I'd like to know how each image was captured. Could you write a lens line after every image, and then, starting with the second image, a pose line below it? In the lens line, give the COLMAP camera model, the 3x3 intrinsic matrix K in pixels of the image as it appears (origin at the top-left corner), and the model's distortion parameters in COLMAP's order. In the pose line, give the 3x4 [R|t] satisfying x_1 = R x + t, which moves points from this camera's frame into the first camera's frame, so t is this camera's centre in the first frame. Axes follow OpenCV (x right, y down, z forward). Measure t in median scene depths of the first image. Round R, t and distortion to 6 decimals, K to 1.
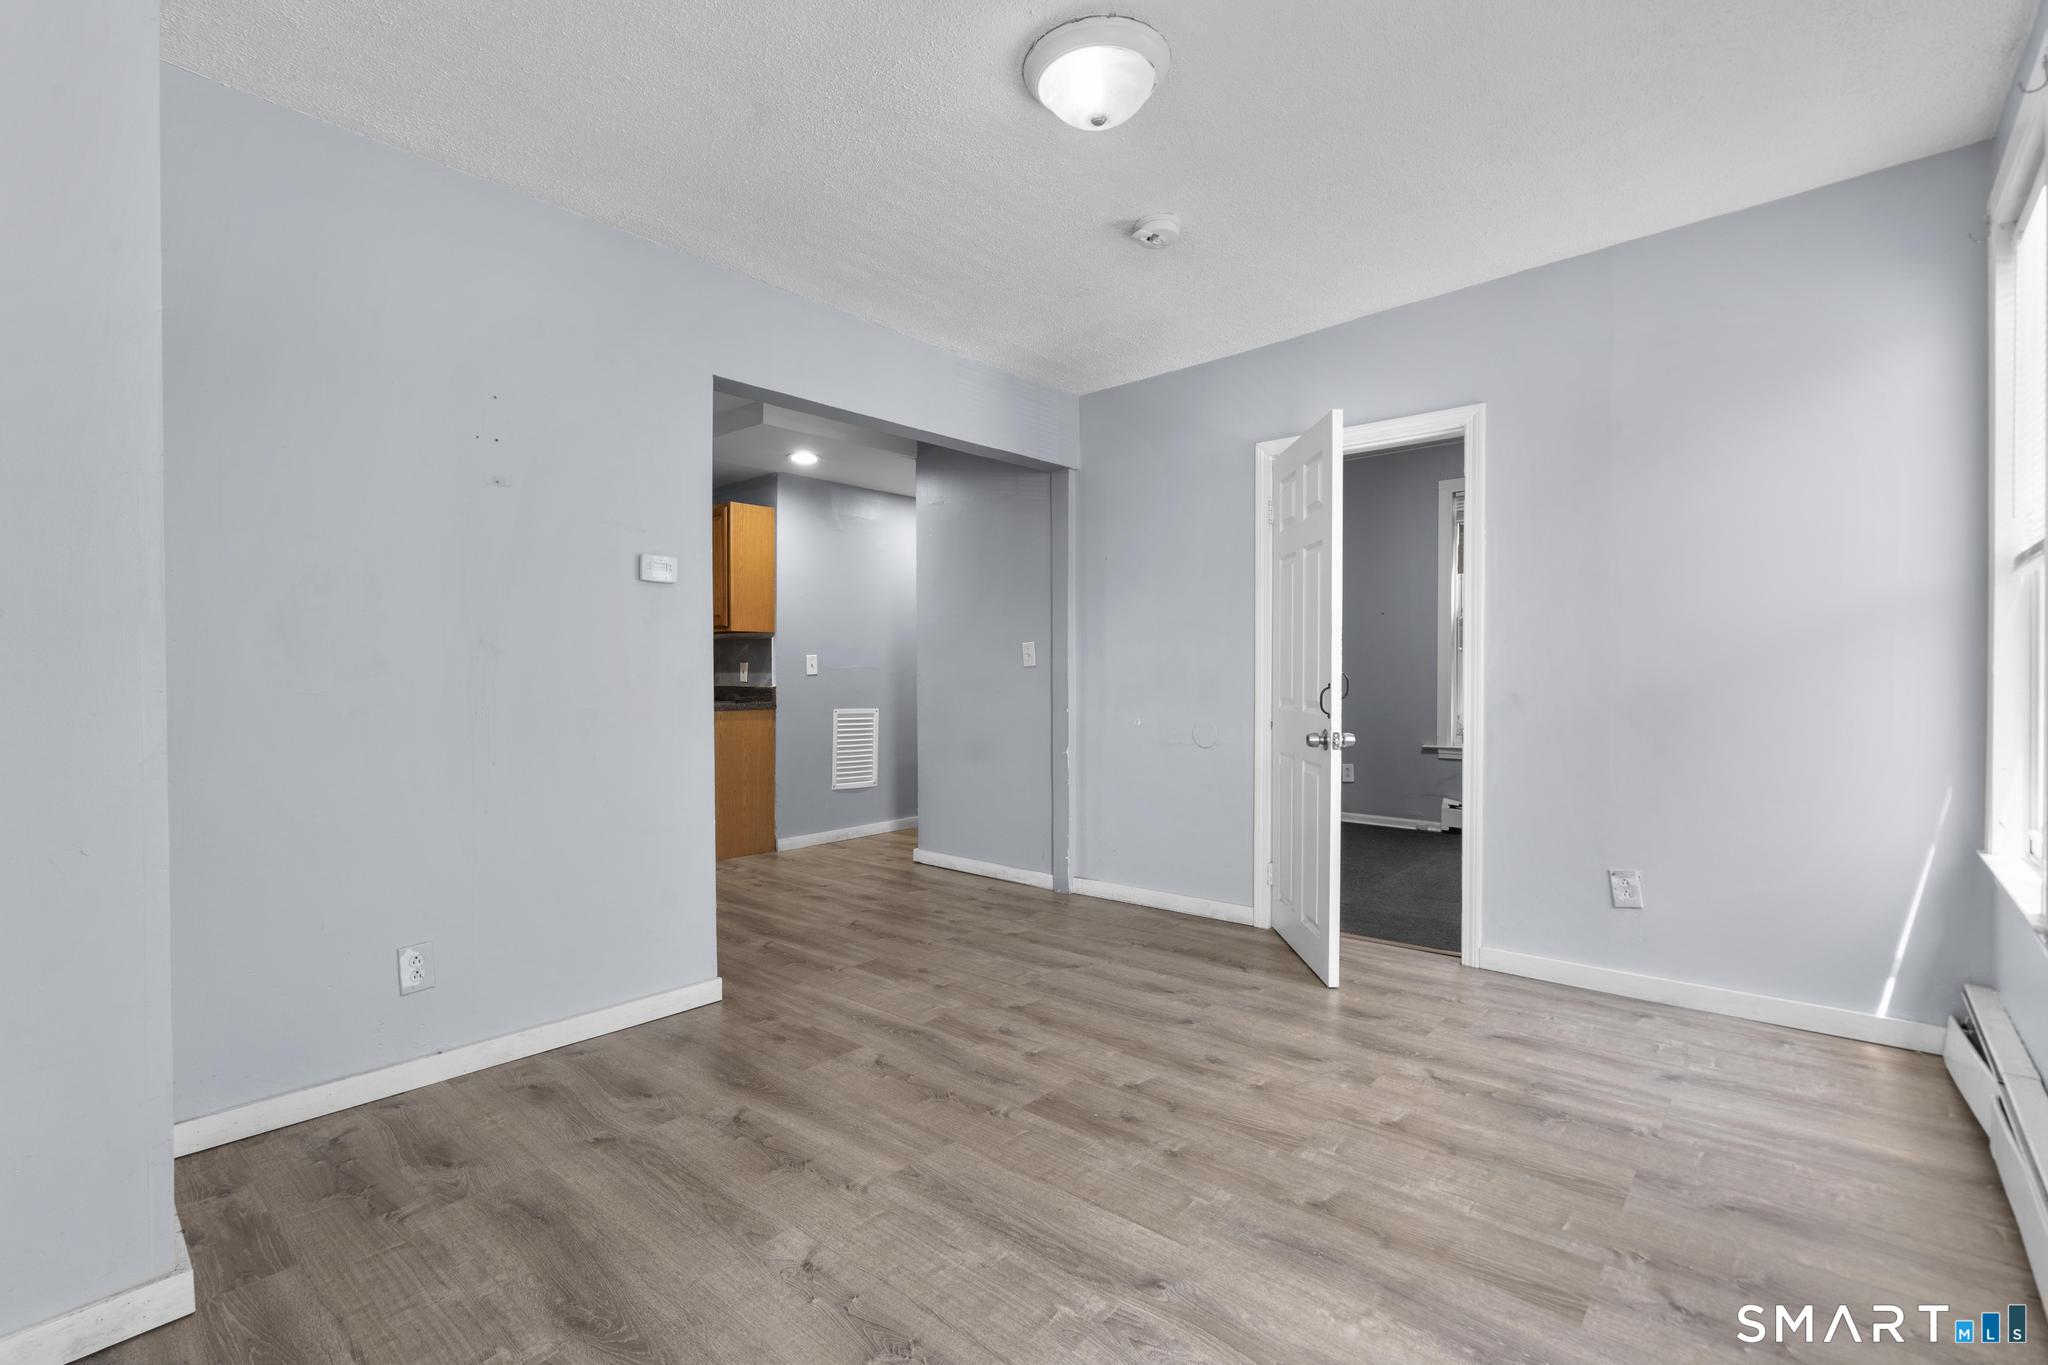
lens RADIAL K [[924.0, 0, 1021.6], [0, 924.0, 685.8], [0, 0, 1]] dist [-0.006463, 0.004070]
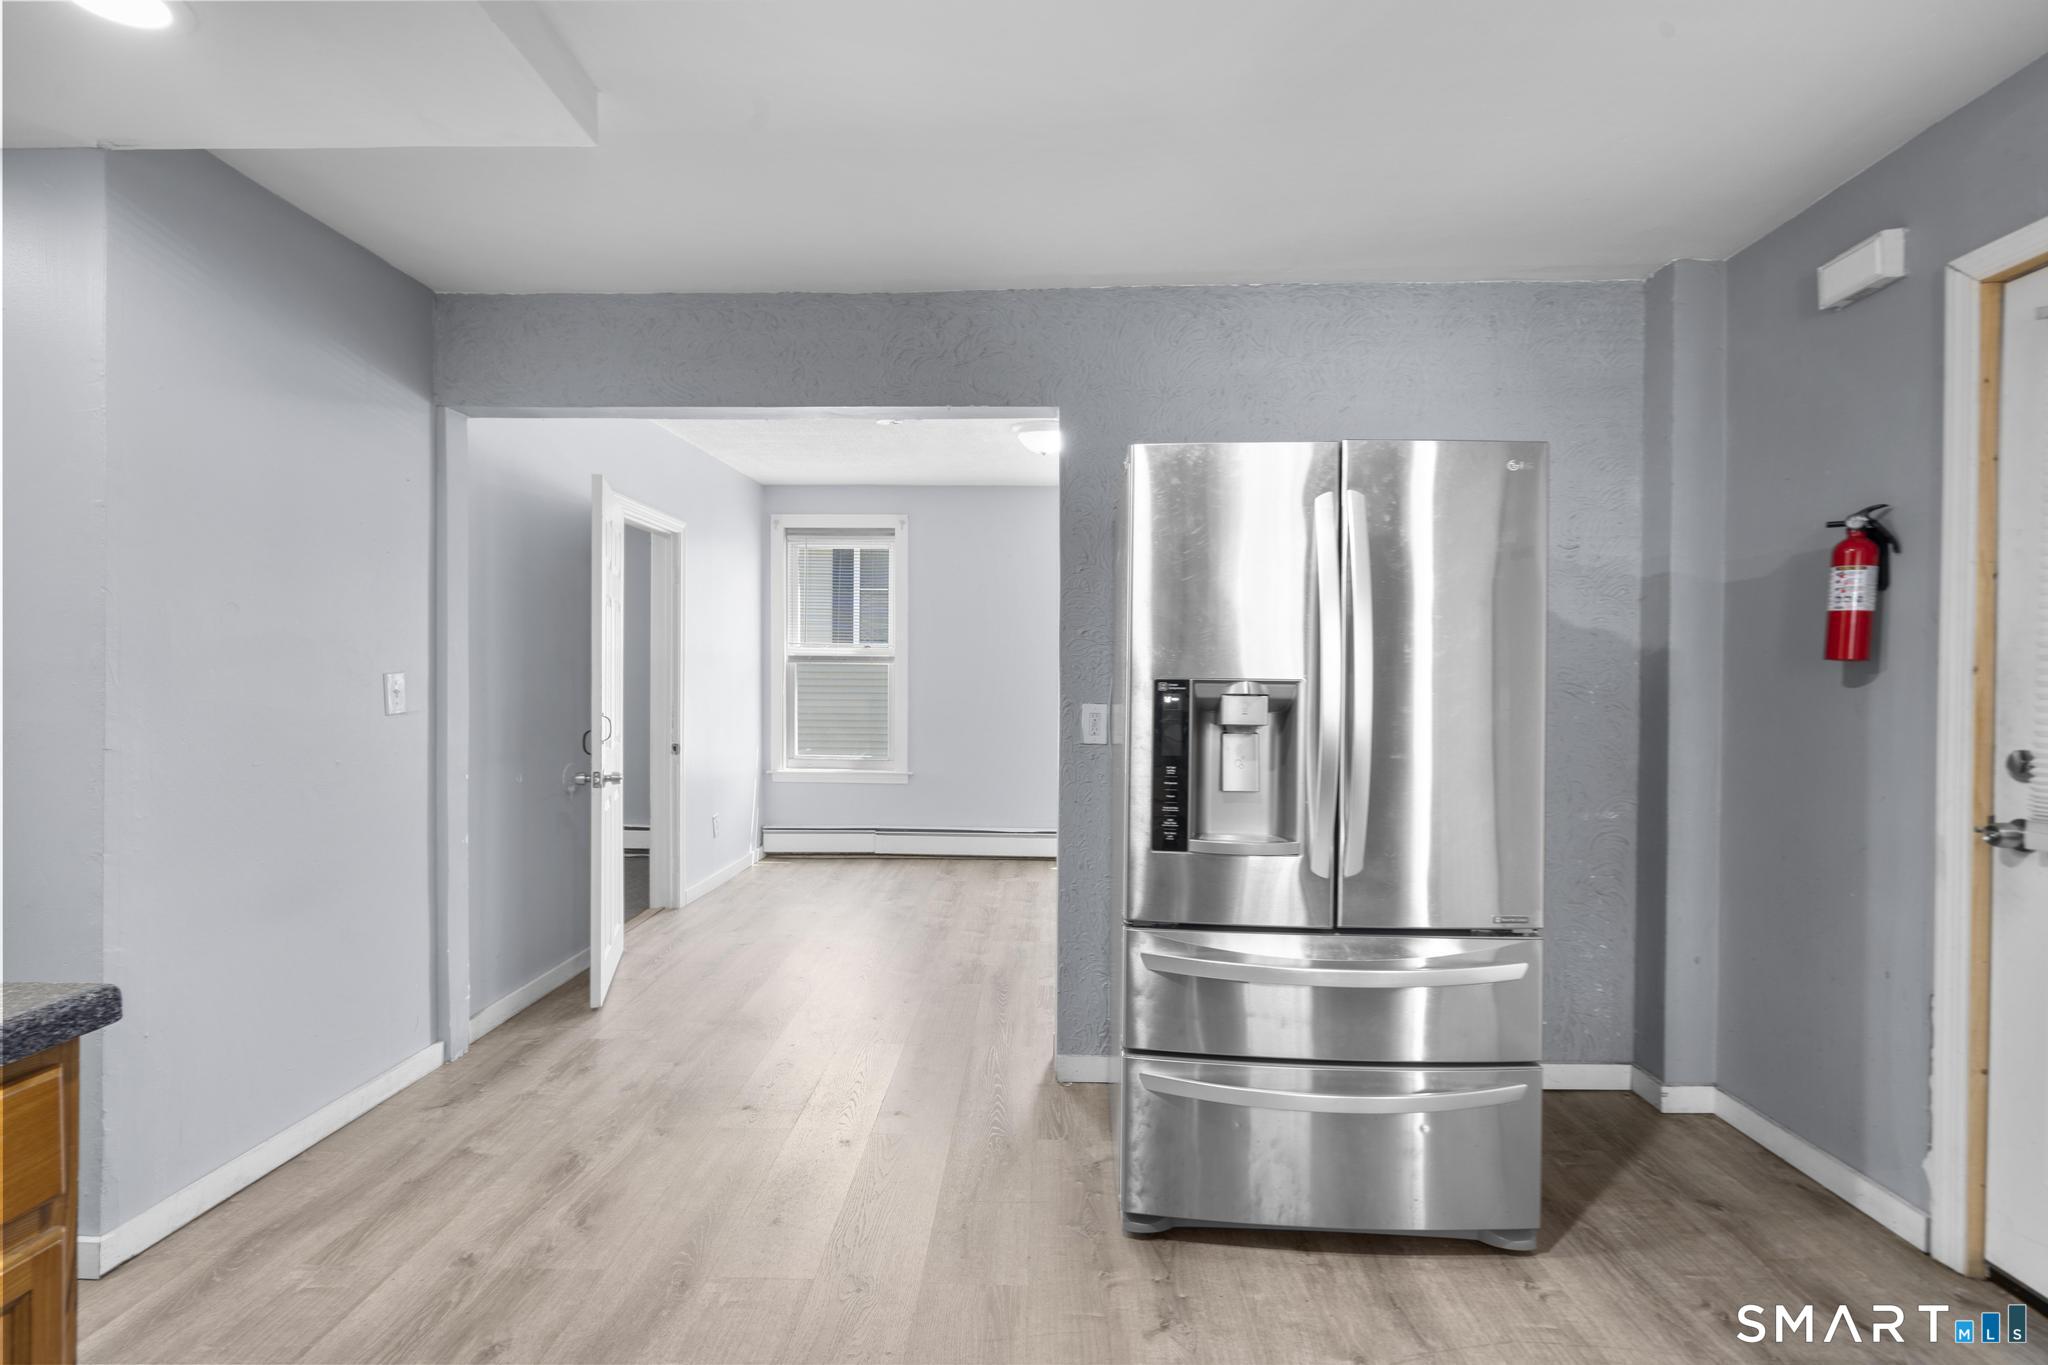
lens RADIAL K [[924.0, 0, 1021.6], [0, 924.0, 685.8], [0, 0, 1]] dist [-0.006463, 0.004070]
pose [[-0.633391, -0.007419, 0.773796, -1.415257], [0.007831, 0.999841, 0.015996, -0.091460], [-0.773792, 0.016191, -0.633233, 2.188649]]
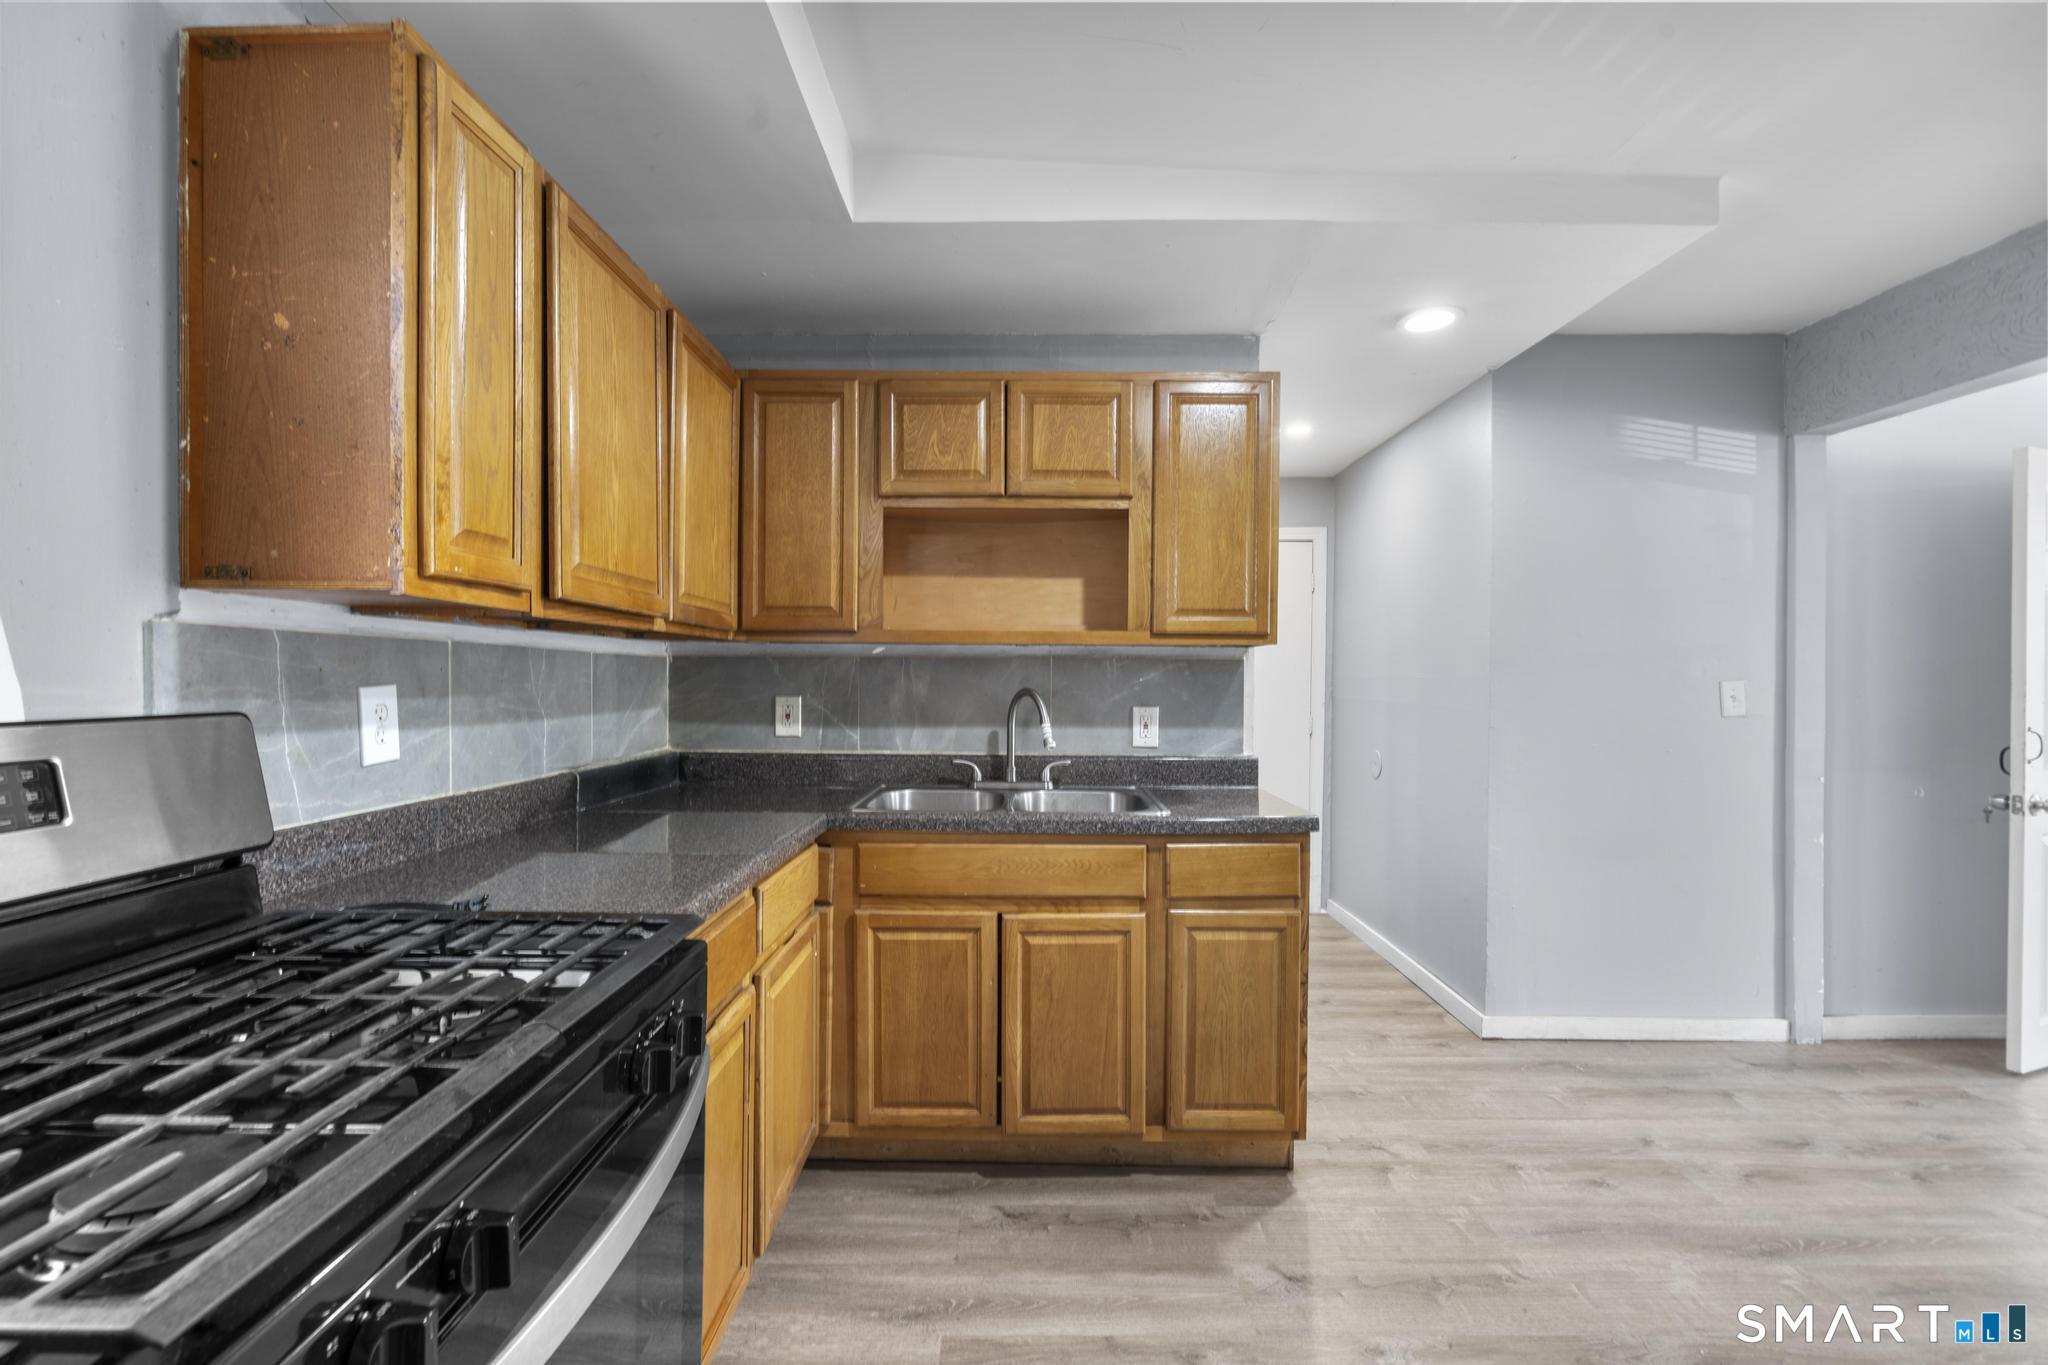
lens RADIAL K [[924.0, 0, 1021.6], [0, 924.0, 685.8], [0, 0, 1]] dist [-0.006463, 0.004070]
pose [[0.753021, 0.001094, 0.657995, -1.701392], [0.004845, 0.999962, -0.007206, -0.083364], [-0.657978, 0.008614, 0.752988, 1.720702]]
